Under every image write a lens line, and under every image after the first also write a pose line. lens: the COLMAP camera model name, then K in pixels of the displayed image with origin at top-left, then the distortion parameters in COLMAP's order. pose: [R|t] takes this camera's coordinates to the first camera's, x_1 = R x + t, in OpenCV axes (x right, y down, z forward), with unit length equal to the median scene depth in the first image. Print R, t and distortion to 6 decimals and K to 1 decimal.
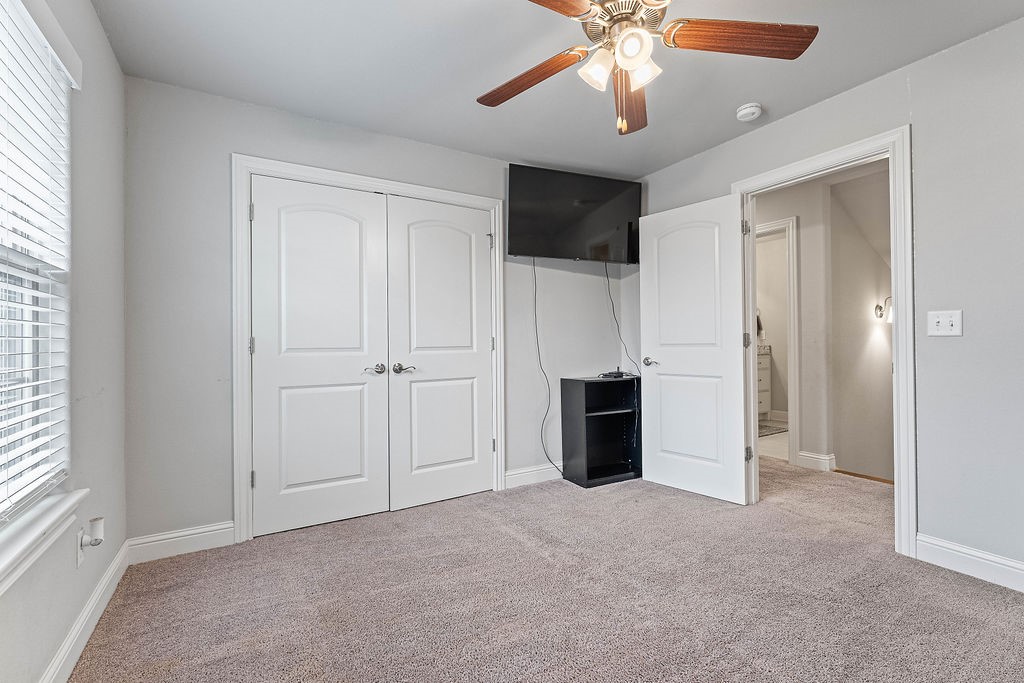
lens RADIAL K [[458.3, 0, 510.6], [0, 458.3, 338.5], [0, 0, 1]] dist [-0.001236, -0.000221]
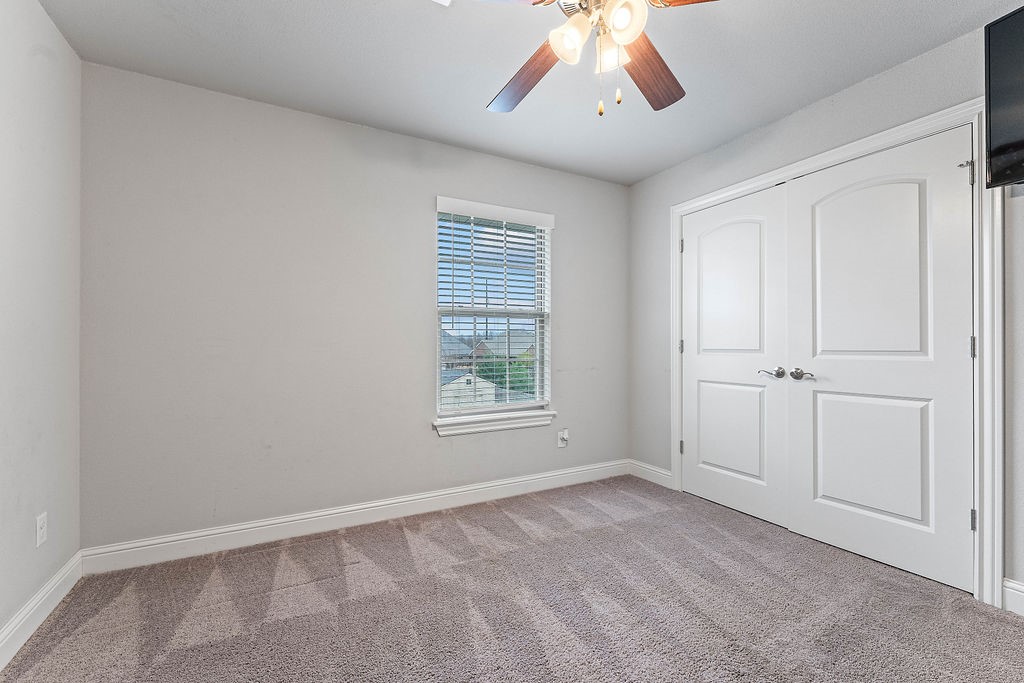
lens RADIAL K [[444.4, 0, 515.3], [0, 444.4, 348.3], [0, 0, 1]] dist [0.032276, 0.000001]
pose [[-0.037140, 0.011417, -0.999245, 0.678353], [0.004572, 0.999926, 0.011255, 0.003449], [0.999300, -0.004151, -0.037190, 0.512477]]
